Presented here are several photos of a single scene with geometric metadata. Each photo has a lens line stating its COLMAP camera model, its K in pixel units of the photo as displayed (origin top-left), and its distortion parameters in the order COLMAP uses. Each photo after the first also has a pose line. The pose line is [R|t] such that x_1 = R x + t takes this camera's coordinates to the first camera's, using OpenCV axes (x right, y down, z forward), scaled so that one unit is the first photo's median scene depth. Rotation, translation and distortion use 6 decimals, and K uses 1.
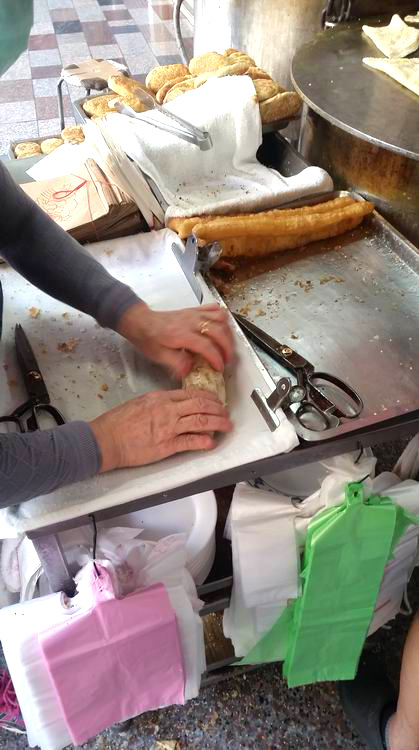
lens RADIAL K [[594.8, 0, 208.5], [0, 594.8, 379.8], [0, 0, 1]] dist [0.081012, -0.125472]
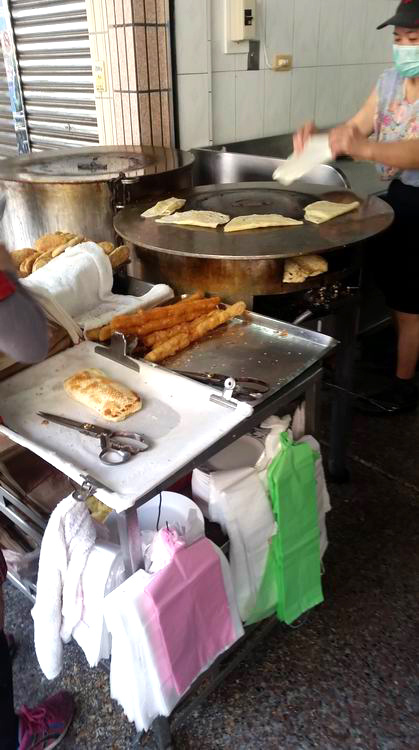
lens RADIAL K [[594.8, 0, 210.2], [0, 594.8, 377.1], [0, 0, 1]] dist [0.081012, -0.125472]
pose [[0.875085, -0.254273, 0.411790, -0.343366], [0.362479, 0.908131, -0.209540, 0.189364], [-0.320679, 0.332631, 0.886861, -0.247060]]
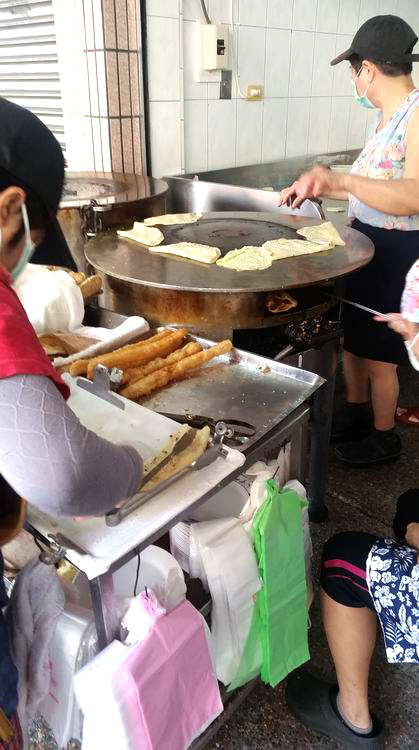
lens RADIAL K [[594.8, 0, 209.1], [0, 594.8, 380.8], [0, 0, 1]] dist [0.081012, -0.125472]
pose [[0.851656, -0.238384, 0.466748, -0.326262], [0.373498, 0.900815, -0.221429, 0.140470], [-0.367669, 0.362911, 0.856221, -0.186706]]
